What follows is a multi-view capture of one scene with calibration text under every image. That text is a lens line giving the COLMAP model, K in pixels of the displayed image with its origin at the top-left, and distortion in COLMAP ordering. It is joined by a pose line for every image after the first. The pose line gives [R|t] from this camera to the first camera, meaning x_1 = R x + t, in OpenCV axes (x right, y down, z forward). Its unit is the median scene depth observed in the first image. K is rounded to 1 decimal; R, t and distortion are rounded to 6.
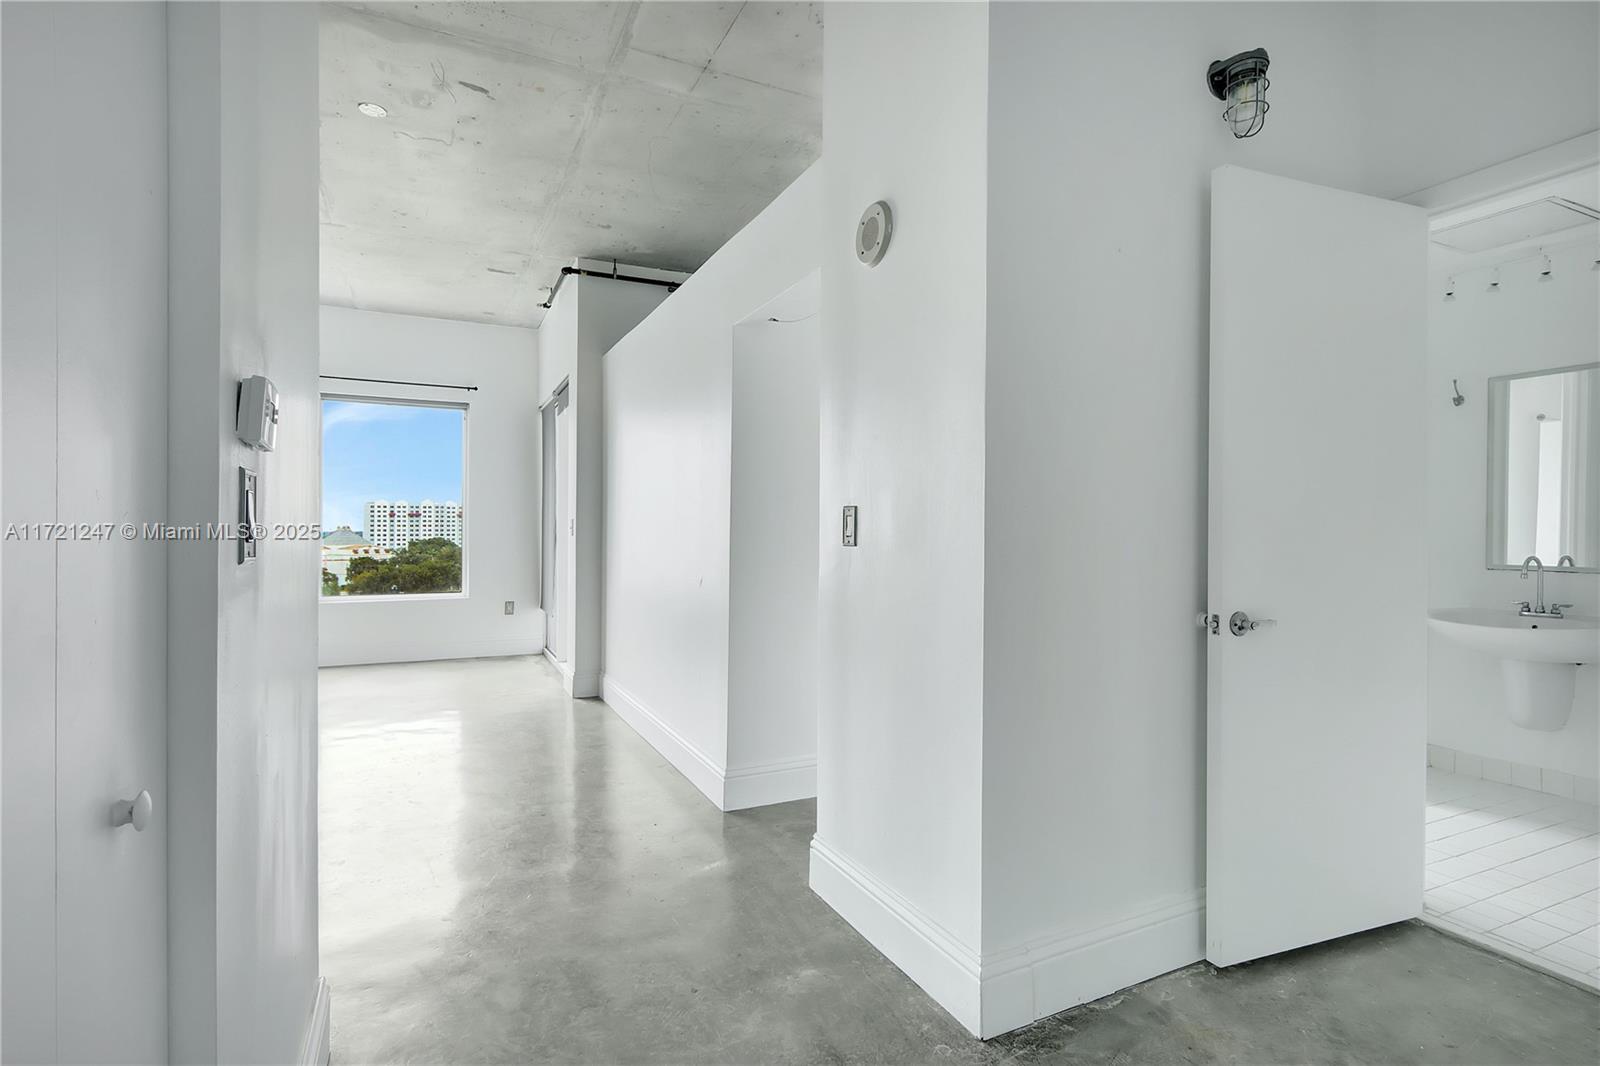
lens RADIAL K [[750.3, 0, 800.0], [0, 750.3, 533.0], [0, 0, 1]] dist [-0.009184, 0.000341]
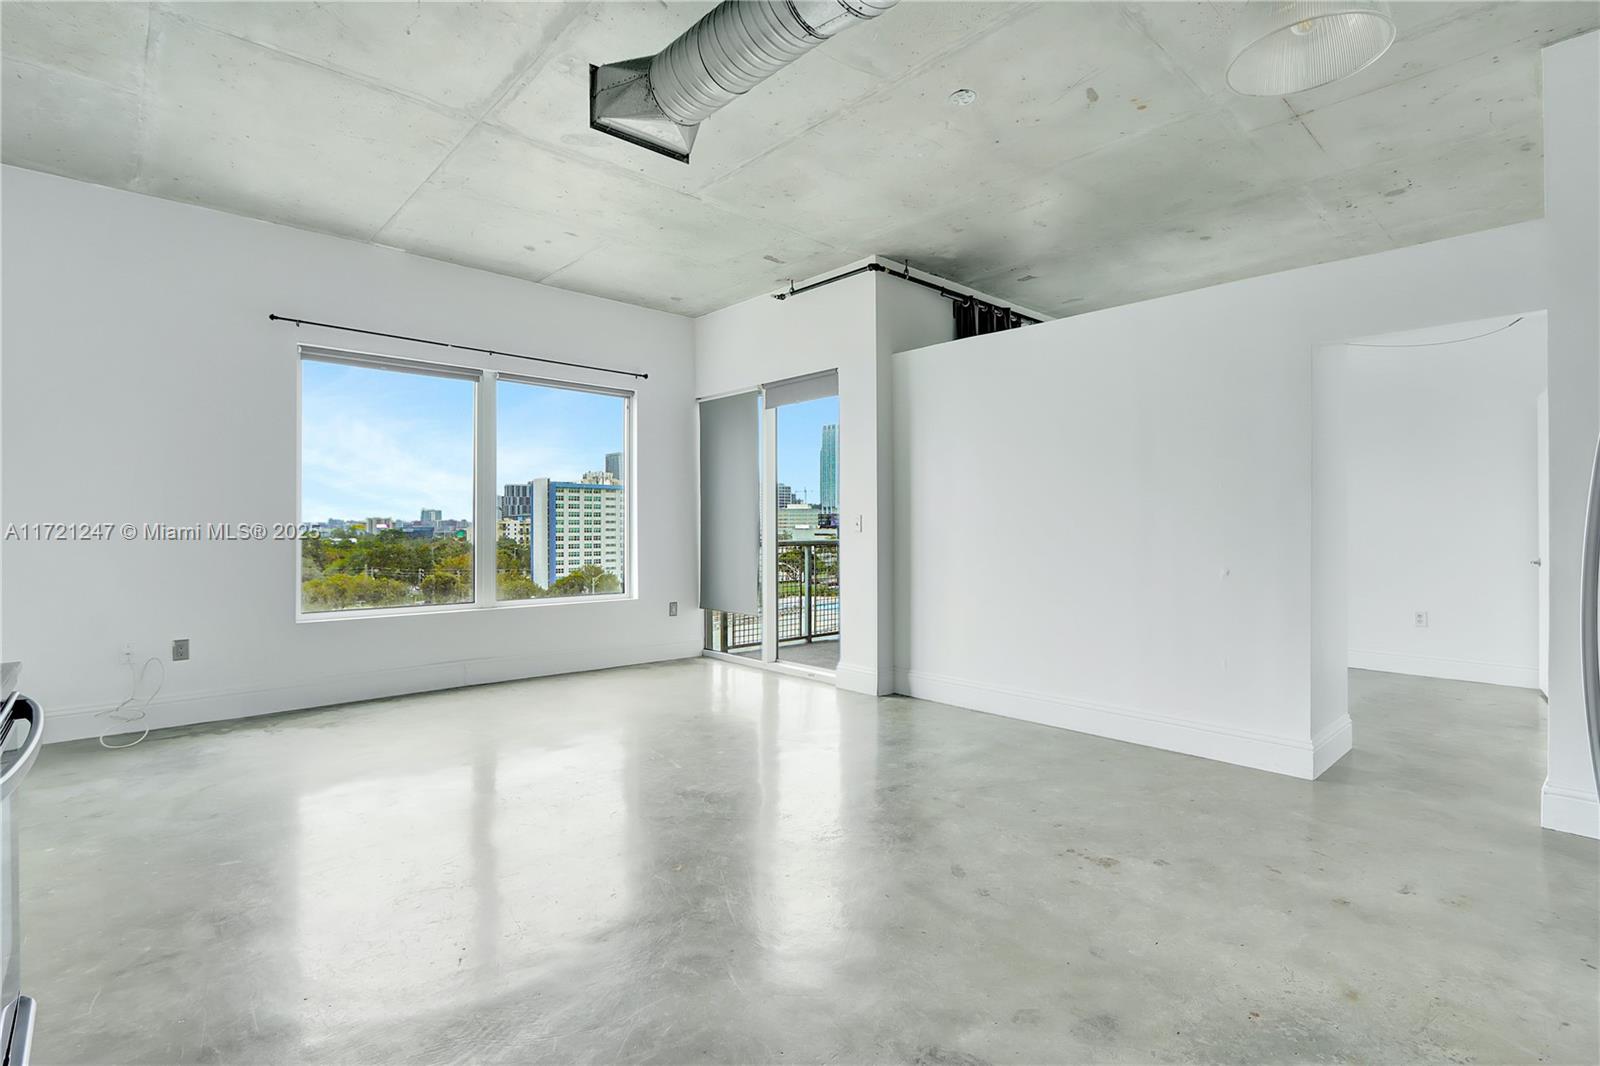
lens RADIAL K [[750.3, 0, 800.0], [0, 750.3, 533.0], [0, 0, 1]] dist [-0.009184, 0.000341]
pose [[0.965246, -0.000818, 0.261342, -0.493680], [-0.000308, 0.999991, 0.004270, -0.000702], [-0.261343, -0.004202, 0.965237, 0.043429]]
